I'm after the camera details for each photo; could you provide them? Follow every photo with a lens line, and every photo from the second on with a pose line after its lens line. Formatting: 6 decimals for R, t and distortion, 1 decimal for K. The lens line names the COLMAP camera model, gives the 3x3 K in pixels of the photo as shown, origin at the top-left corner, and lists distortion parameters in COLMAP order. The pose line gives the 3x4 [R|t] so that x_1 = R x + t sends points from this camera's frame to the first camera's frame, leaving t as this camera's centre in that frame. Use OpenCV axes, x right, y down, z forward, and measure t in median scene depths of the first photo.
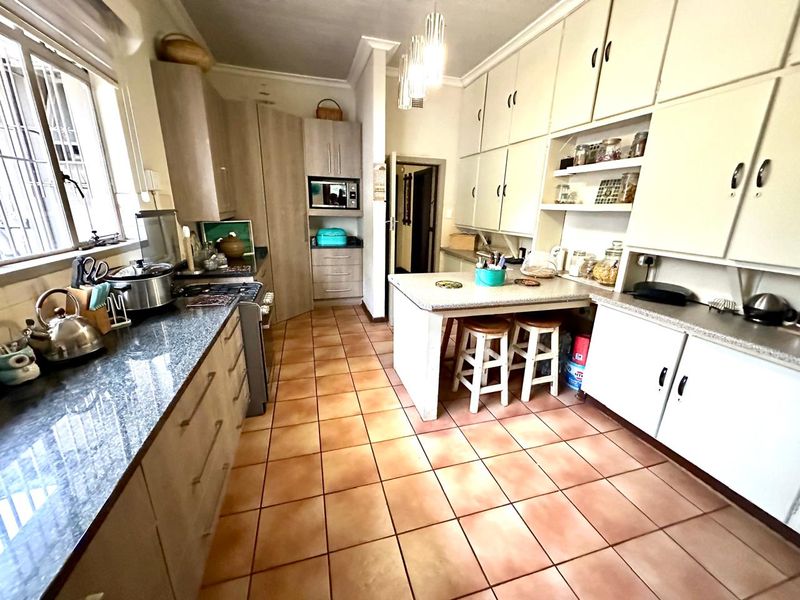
lens RADIAL K [[319.7, 0, 399.8], [0, 319.7, 299.0], [0, 0, 1]] dist [-0.000167, -0.000036]
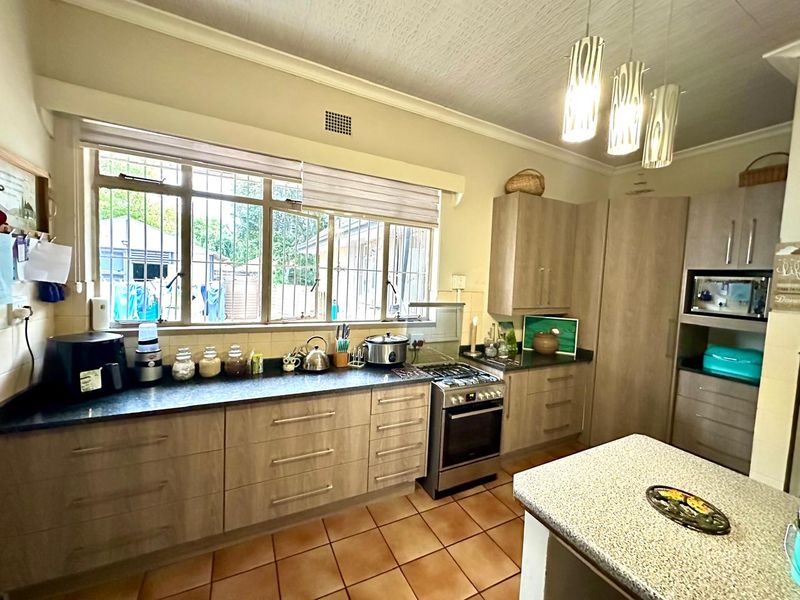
lens RADIAL K [[319.7, 0, 399.6], [0, 319.7, 300.6], [0, 0, 1]] dist [-0.000167, -0.000036]
pose [[0.184899, 0.049113, -0.981530, 0.334015], [-0.313428, 0.949542, -0.011531, -0.124296], [0.931437, 0.309771, 0.190963, 0.325225]]
